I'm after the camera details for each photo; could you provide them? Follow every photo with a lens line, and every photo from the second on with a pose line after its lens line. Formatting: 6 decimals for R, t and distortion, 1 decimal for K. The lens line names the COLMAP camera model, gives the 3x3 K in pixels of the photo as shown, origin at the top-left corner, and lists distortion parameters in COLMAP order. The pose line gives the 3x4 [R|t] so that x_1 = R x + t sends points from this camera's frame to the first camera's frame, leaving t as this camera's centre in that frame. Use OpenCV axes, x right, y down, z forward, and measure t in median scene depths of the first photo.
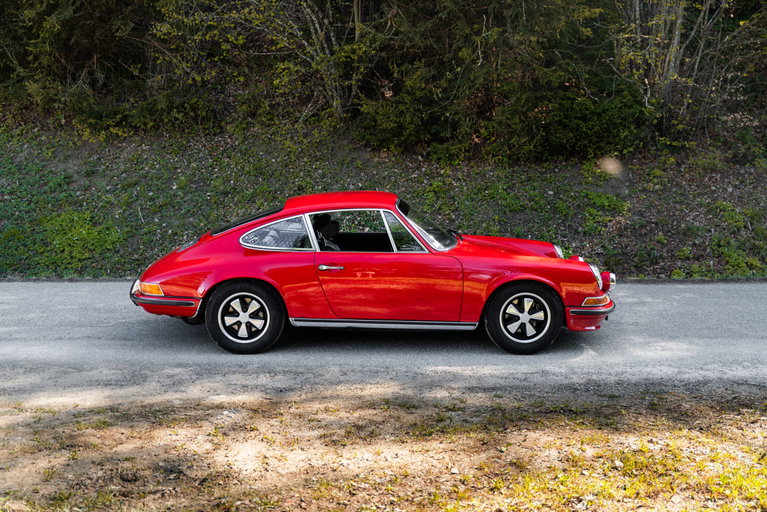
lens RADIAL K [[770.4, 0, 383.5], [0, 770.4, 256.0], [0, 0, 1]] dist [-0.002494, 0.000887]
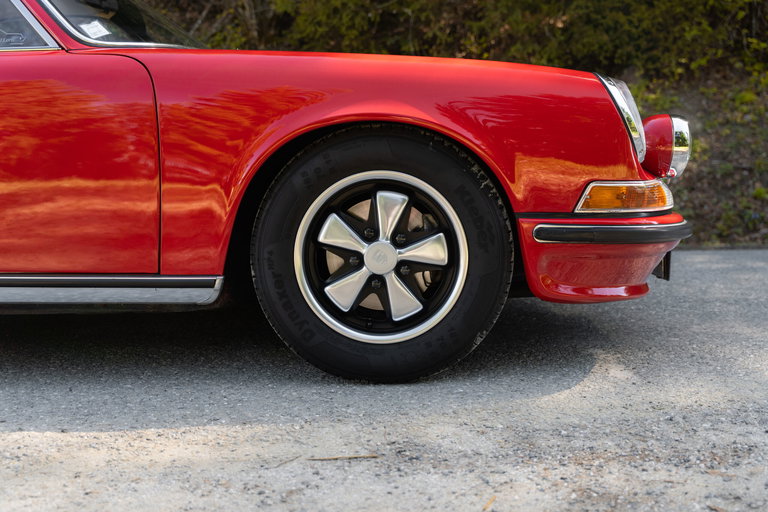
lens RADIAL K [[810.7, 0, 384.0], [0, 810.7, 256.0], [0, 0, 1]] dist [0.016019, 0.001469]
pose [[0.997944, -0.024237, -0.059330, 0.201084], [0.022034, 0.999054, -0.037496, 0.090223], [0.060183, 0.036112, 0.997534, 0.683207]]
